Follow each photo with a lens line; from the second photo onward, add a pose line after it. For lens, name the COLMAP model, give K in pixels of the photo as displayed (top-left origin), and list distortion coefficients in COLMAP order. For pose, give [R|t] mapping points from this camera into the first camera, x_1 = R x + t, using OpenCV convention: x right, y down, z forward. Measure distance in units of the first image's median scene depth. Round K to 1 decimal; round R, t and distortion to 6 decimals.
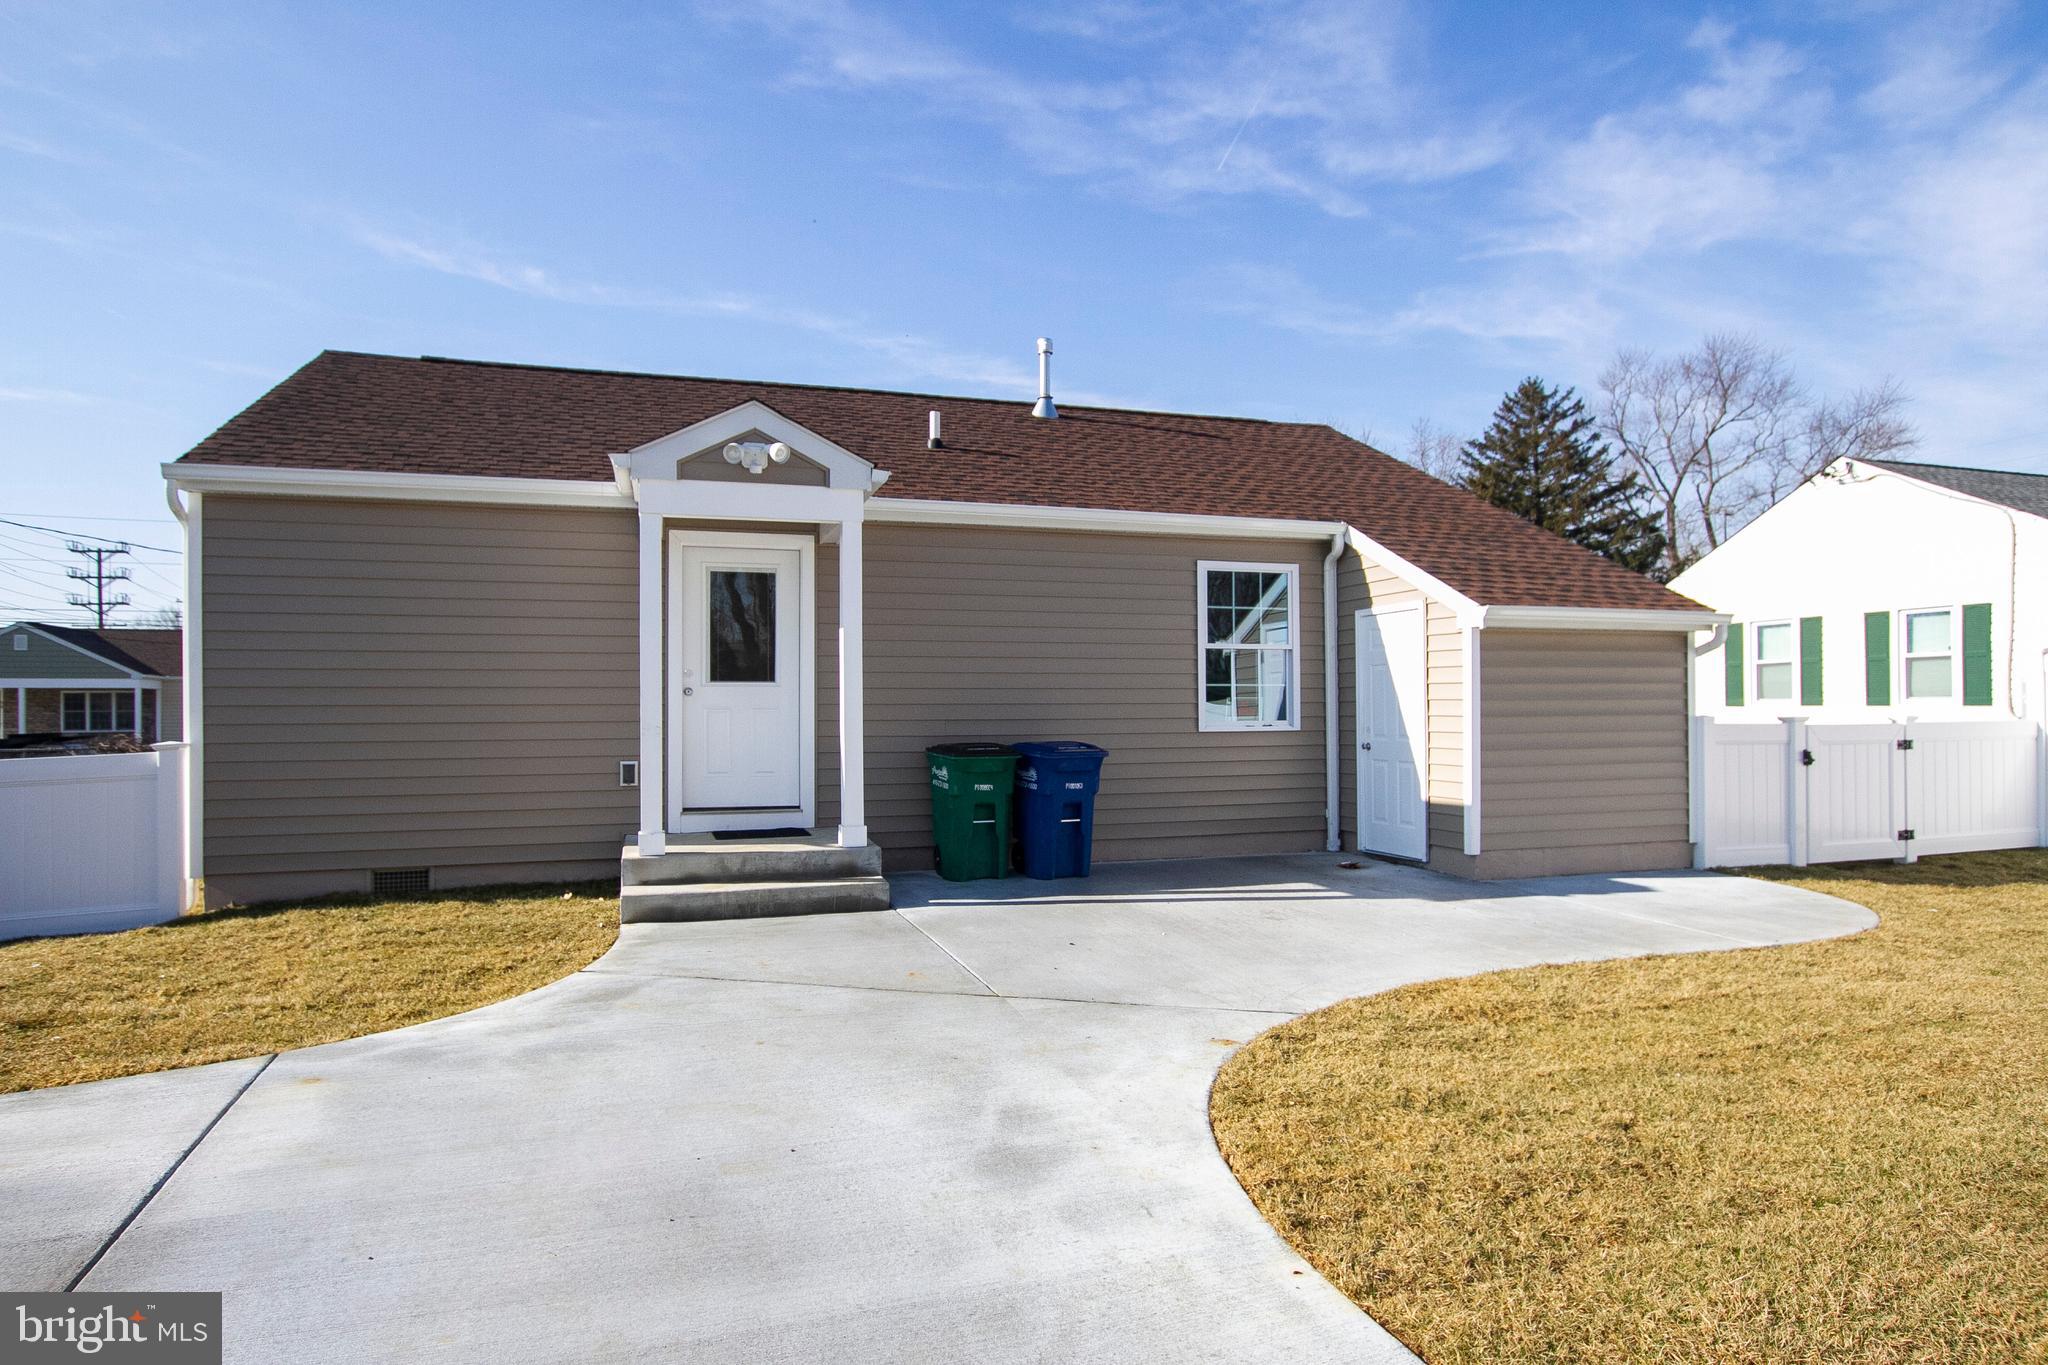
lens RADIAL K [[1132.9, 0, 1018.8], [0, 1132.9, 702.1], [0, 0, 1]] dist [-0.019270, 0.001645]
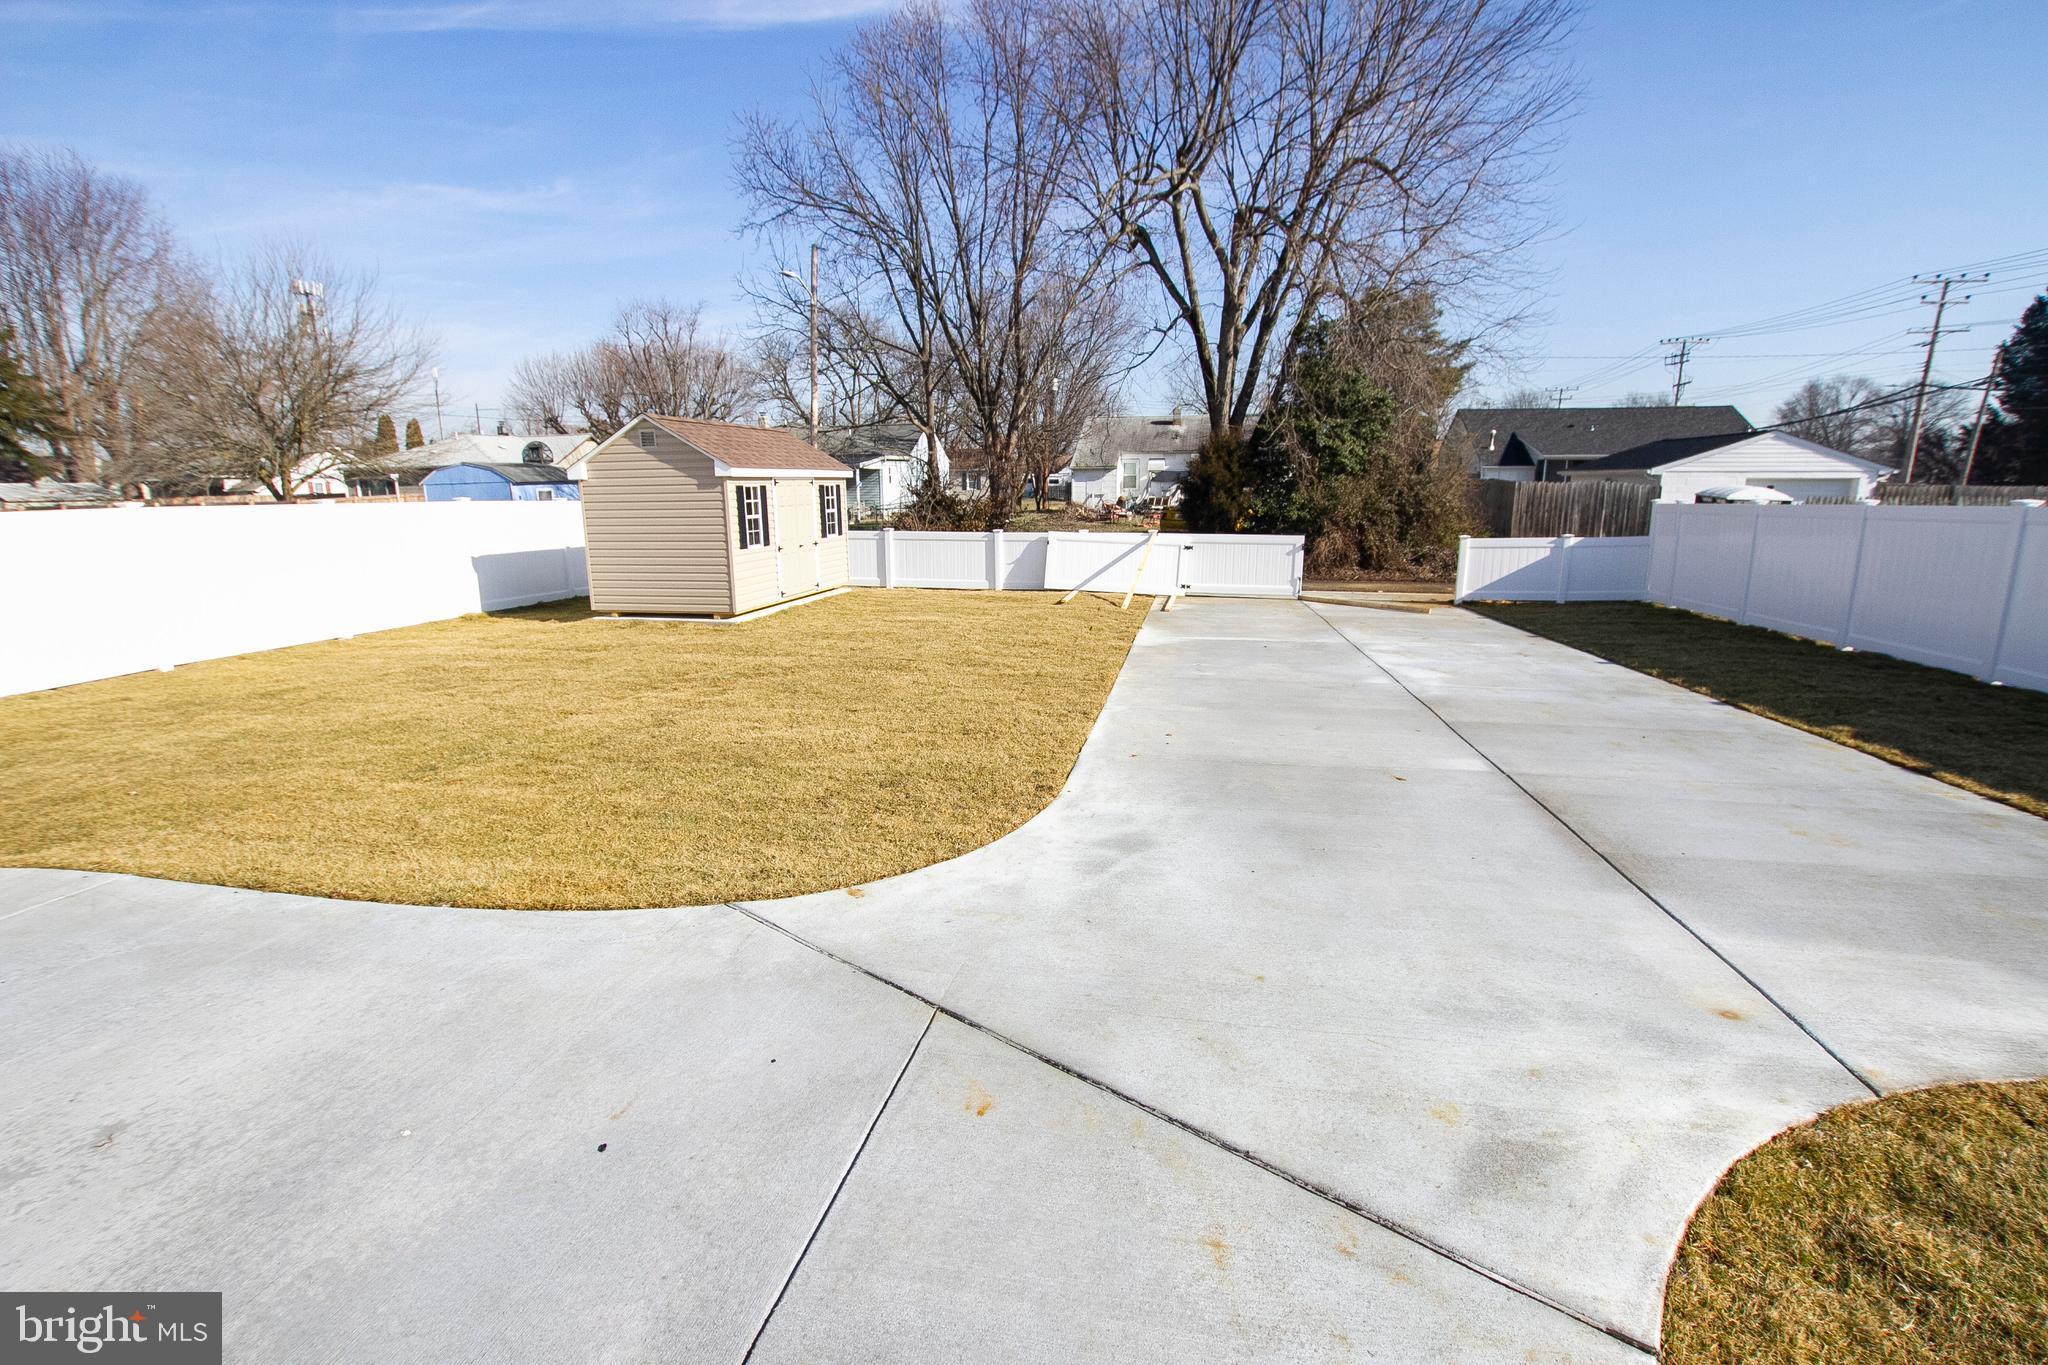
lens RADIAL K [[952.9, 0, 1023.0], [0, 952.9, 700.3], [0, 0, 1]] dist [-0.029903, 0.000991]
pose [[-0.867899, -0.095783, 0.487418, -0.480147], [0.011560, 0.977073, 0.212590, -0.104910], [-0.496605, 0.190142, -0.846894, 1.971472]]
